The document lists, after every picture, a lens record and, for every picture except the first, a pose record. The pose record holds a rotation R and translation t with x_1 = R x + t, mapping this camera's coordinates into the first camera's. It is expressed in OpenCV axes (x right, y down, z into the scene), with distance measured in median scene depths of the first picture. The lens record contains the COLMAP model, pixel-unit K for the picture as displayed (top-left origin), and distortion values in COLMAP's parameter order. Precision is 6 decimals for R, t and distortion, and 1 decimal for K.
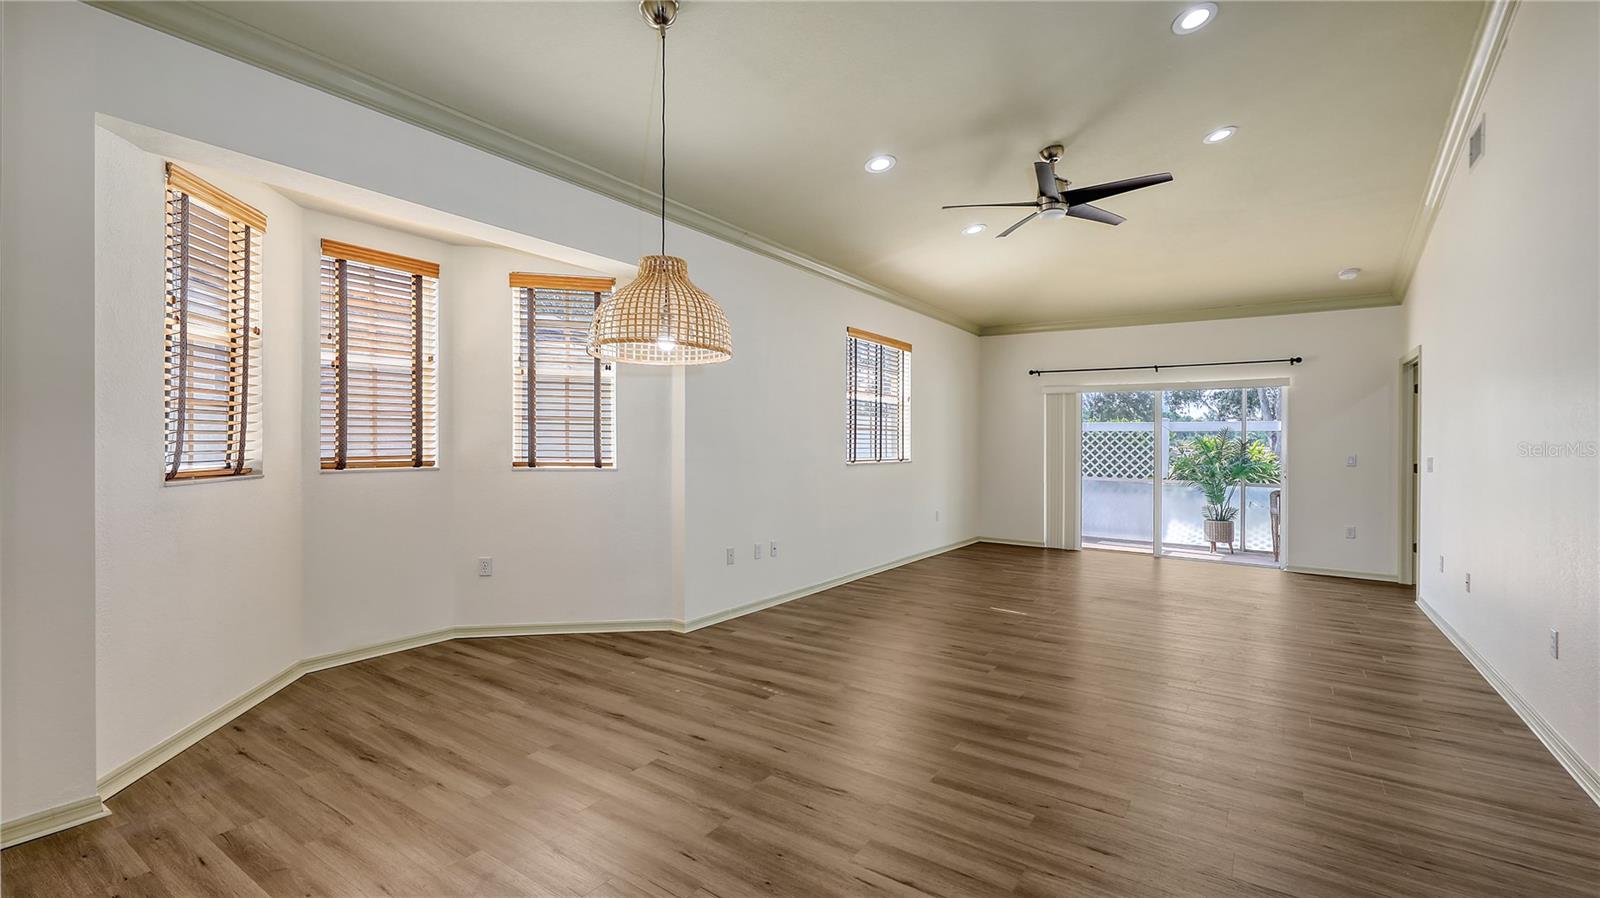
lens RADIAL K [[700.4, 0, 825.0], [0, 700.4, 457.0], [0, 0, 1]] dist [-0.001035, -0.000040]
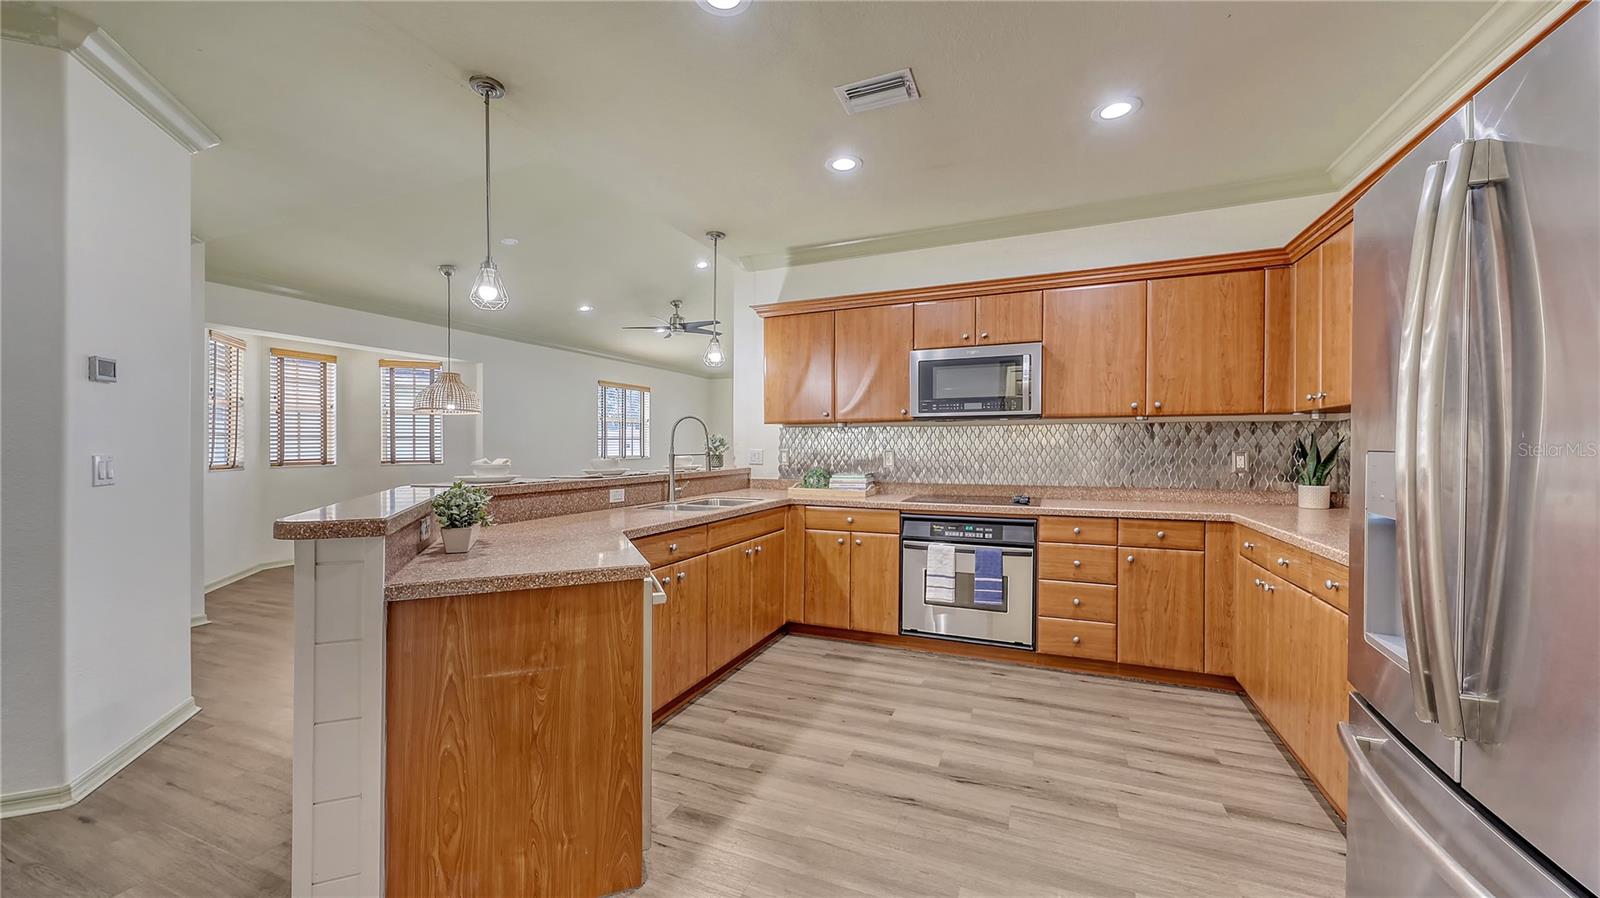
lens RADIAL K [[579.9, 0, 808.3], [0, 579.9, 444.6], [0, 0, 1]] dist [-0.009203, 0.000053]
pose [[0.976392, -0.020284, 0.215051, 0.363210], [0.025129, 0.999488, -0.019817, 0.024838], [-0.214539, 0.024754, 0.976402, -0.809348]]
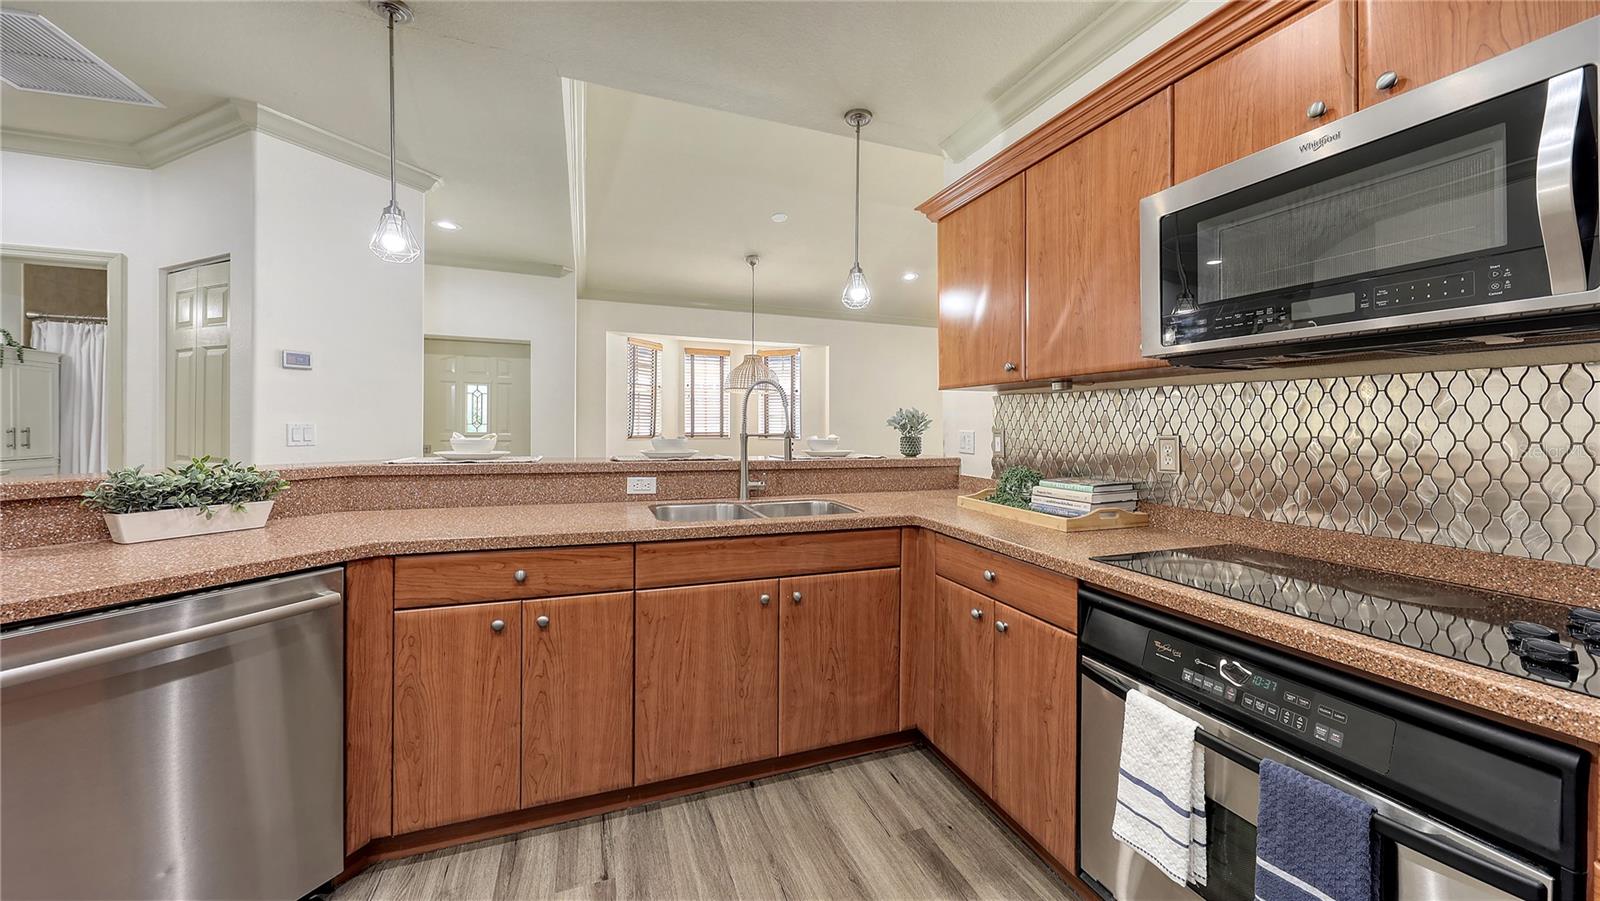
lens RADIAL K [[553.9, 0, 809.4], [0, 553.9, 419.8], [0, 0, 1]] dist [-0.004627, -0.000542]
pose [[0.822384, -0.014229, -0.568755, 0.742818], [-0.008463, 0.999271, -0.037237, 0.023173], [0.568870, 0.035436, 0.821664, -0.373493]]
